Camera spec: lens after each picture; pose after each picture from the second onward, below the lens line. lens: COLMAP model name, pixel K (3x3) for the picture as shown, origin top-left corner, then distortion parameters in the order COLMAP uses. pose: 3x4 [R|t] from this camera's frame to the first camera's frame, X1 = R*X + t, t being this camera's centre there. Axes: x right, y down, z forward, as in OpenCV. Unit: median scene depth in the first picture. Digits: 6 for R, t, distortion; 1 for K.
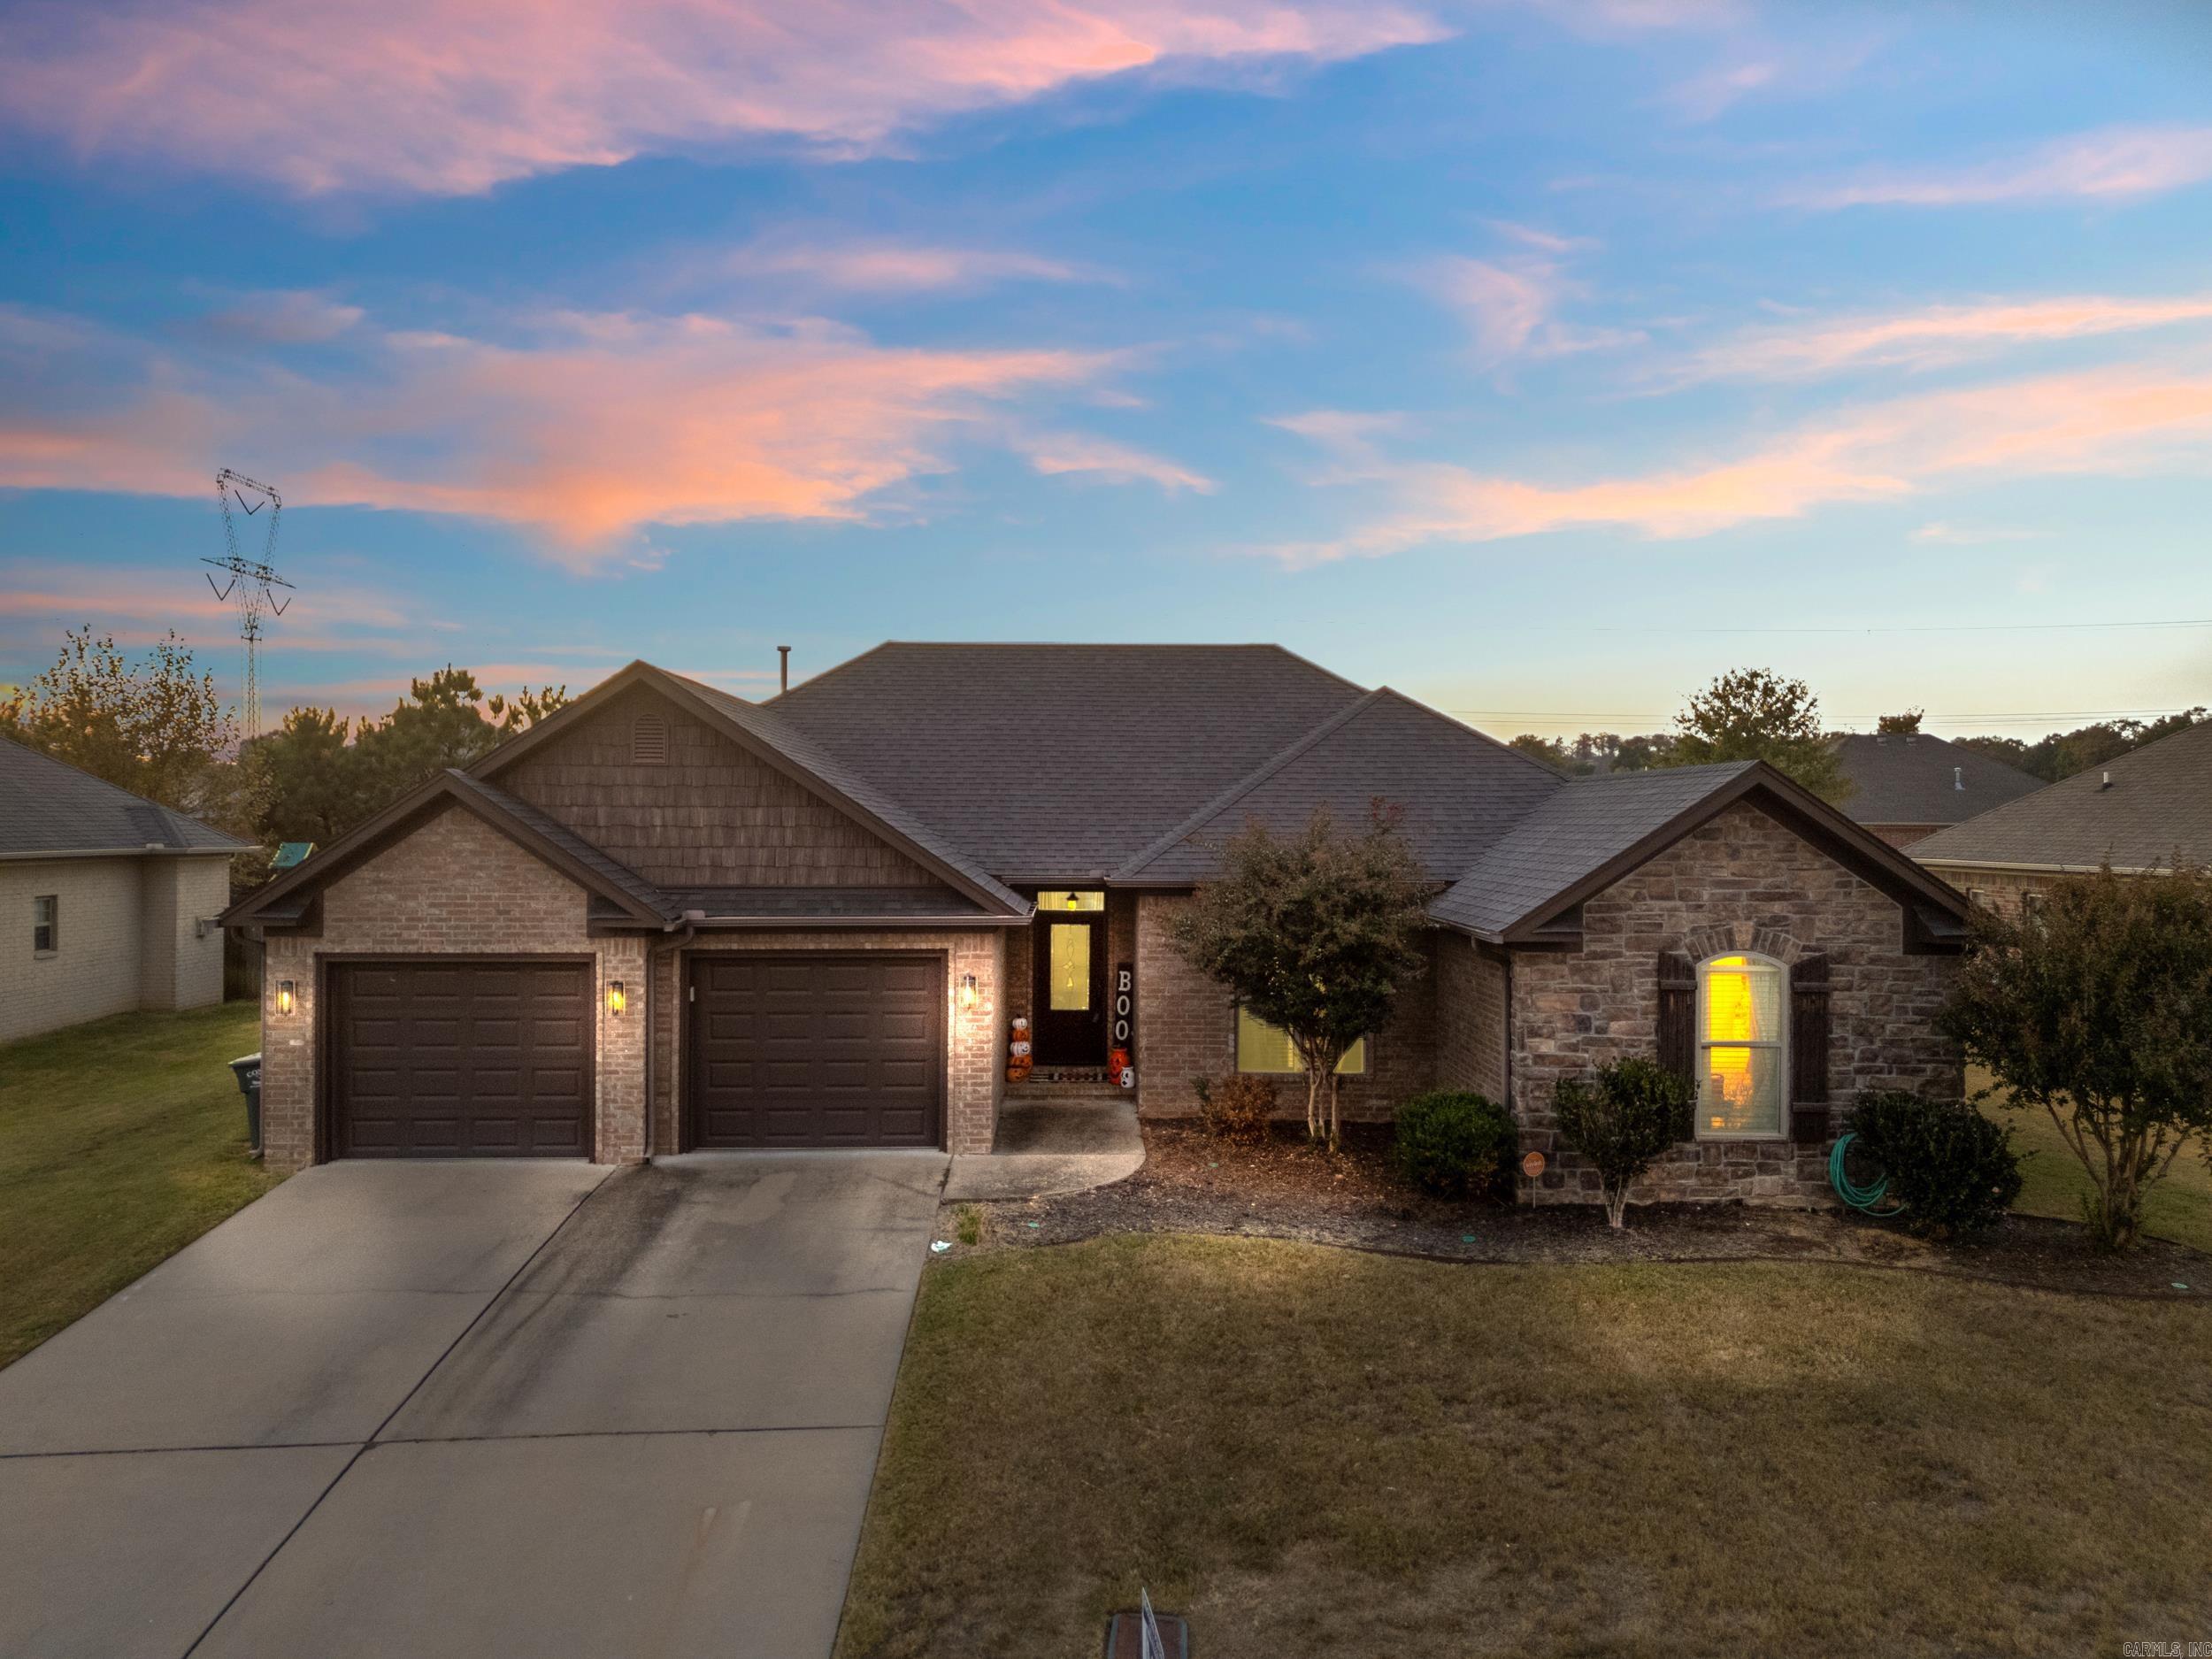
lens RADIAL K [[1550.1, 0, 999.2], [0, 1550.1, 822.3], [0, 0, 1]] dist [0.090360, -0.117136]
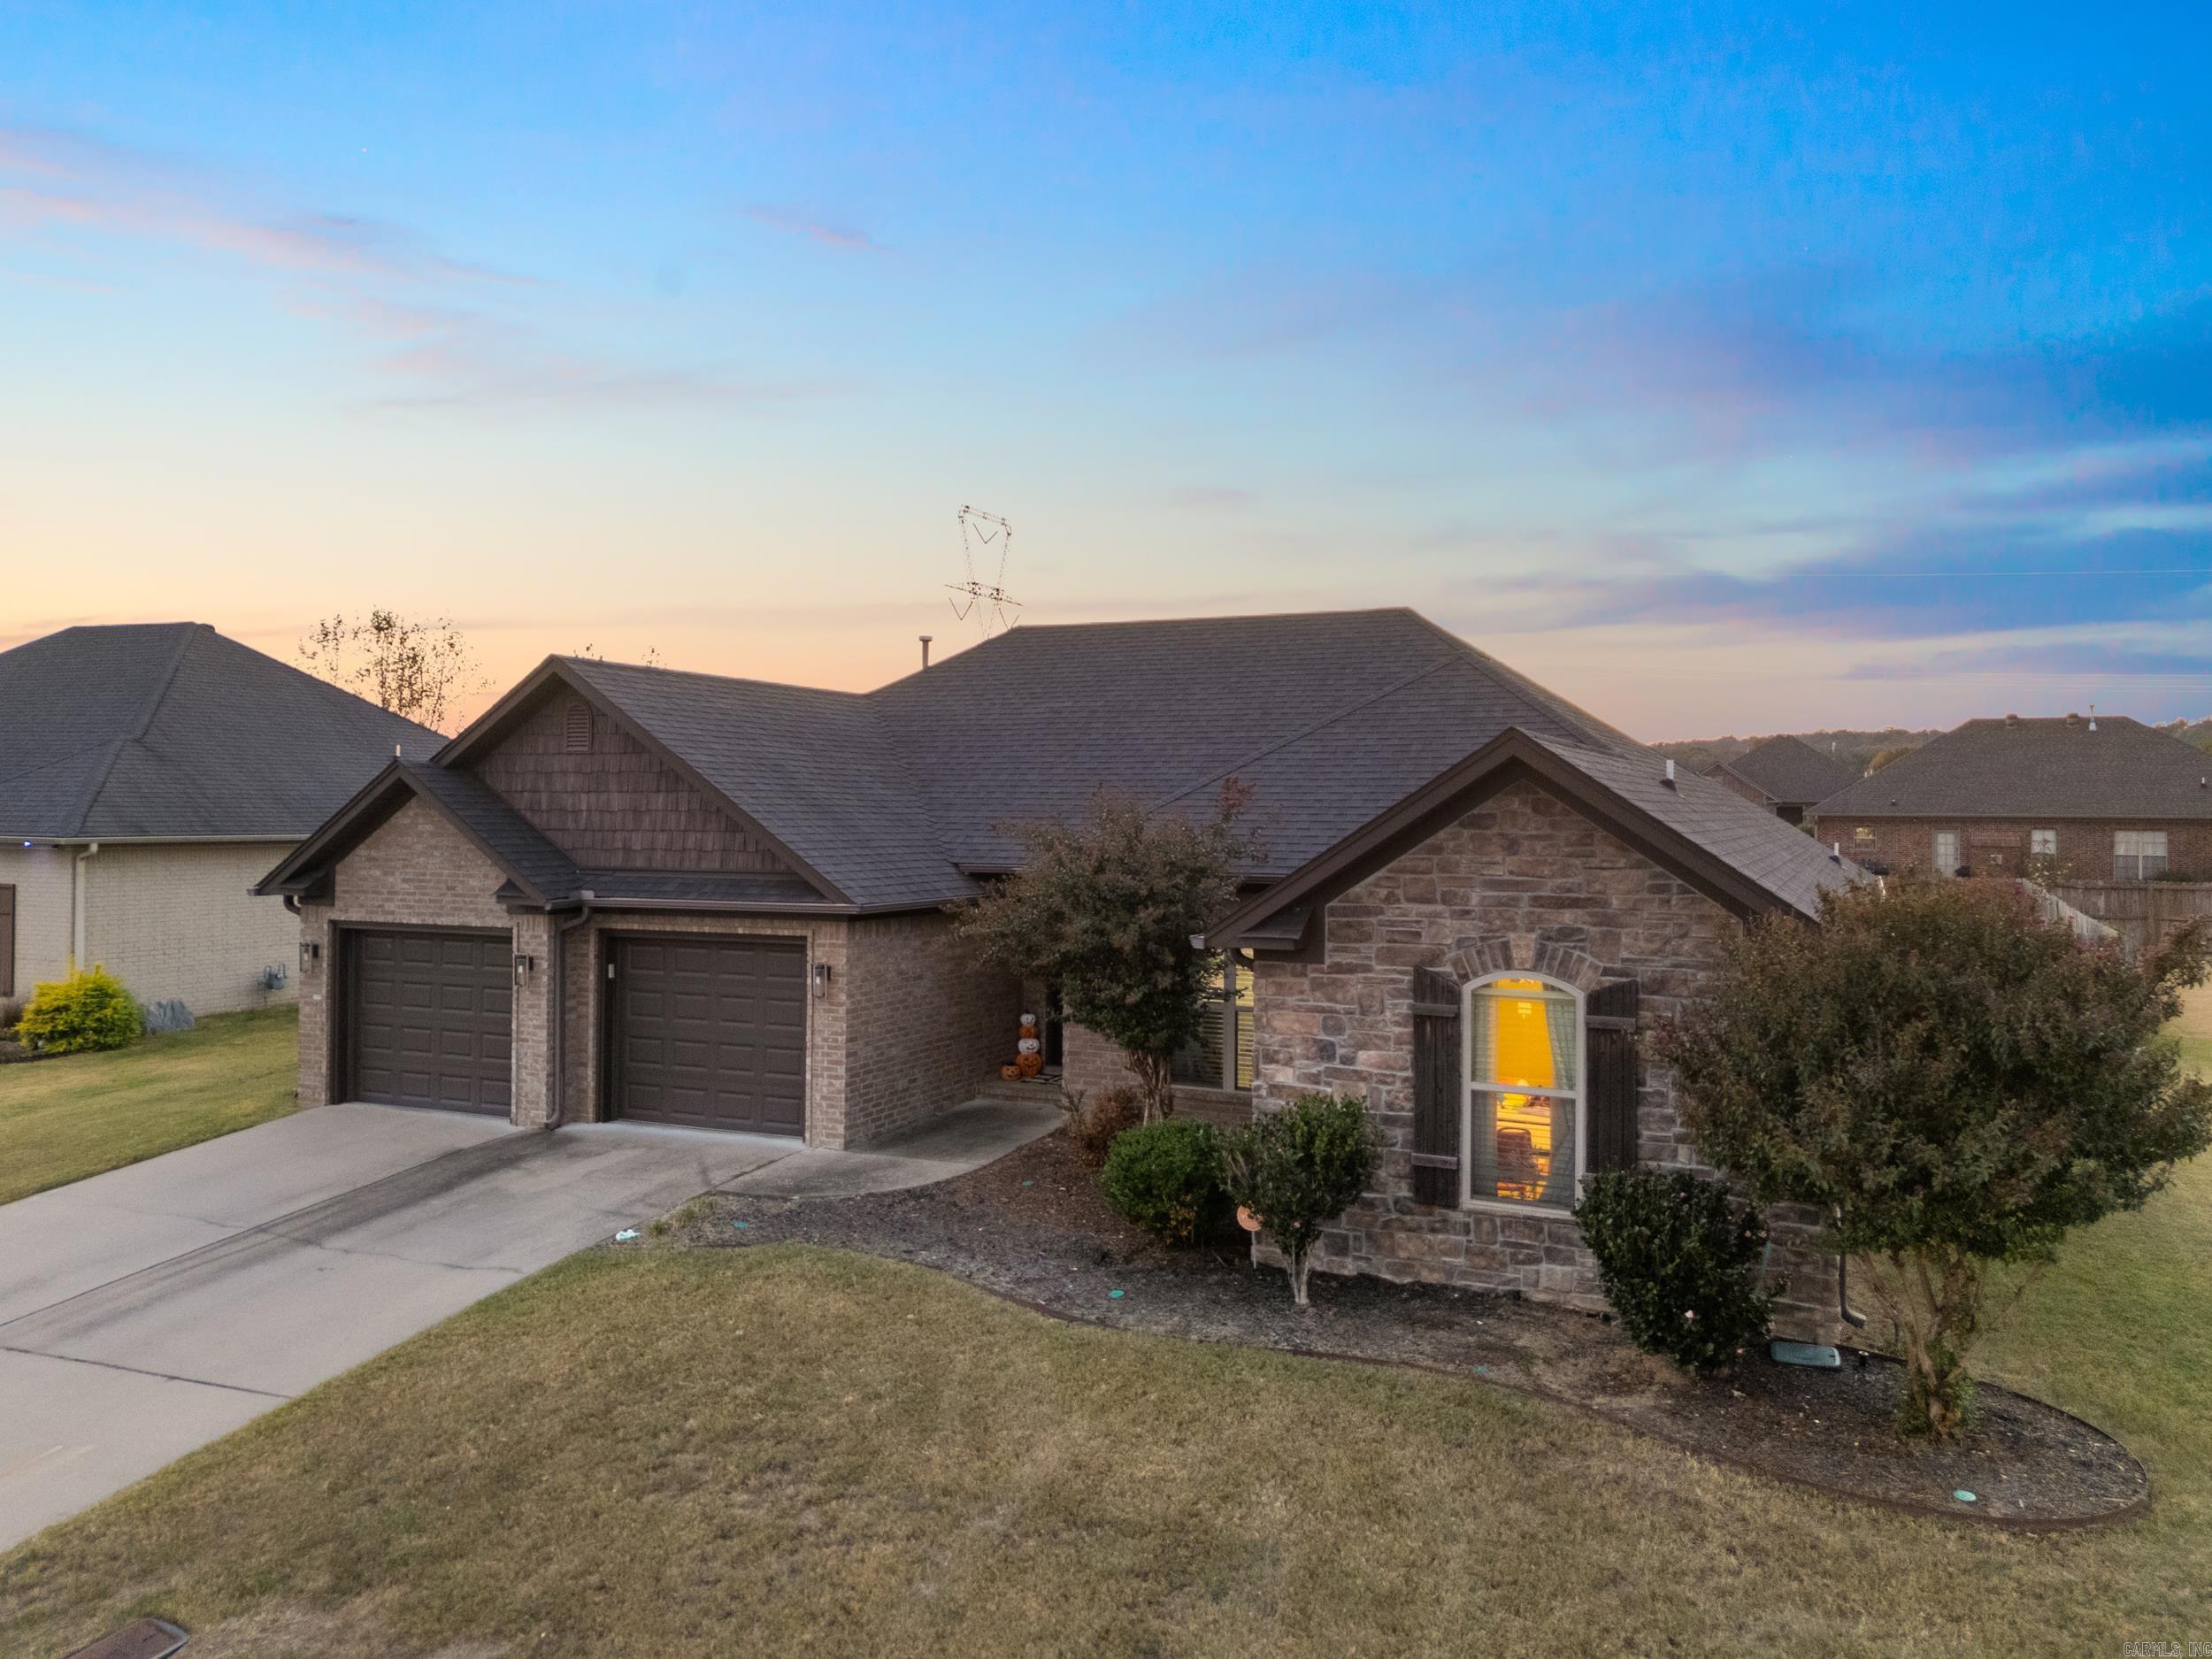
lens RADIAL K [[1539.4, 0, 1107.1], [0, 1539.4, 784.9], [0, 0, 1]] dist [0.073753, -0.050324]
pose [[0.908261, -0.005151, -0.418373, 0.607467], [-0.003377, 0.999801, -0.019640, 0.004990], [0.418391, 0.019251, 0.908063, 0.210957]]
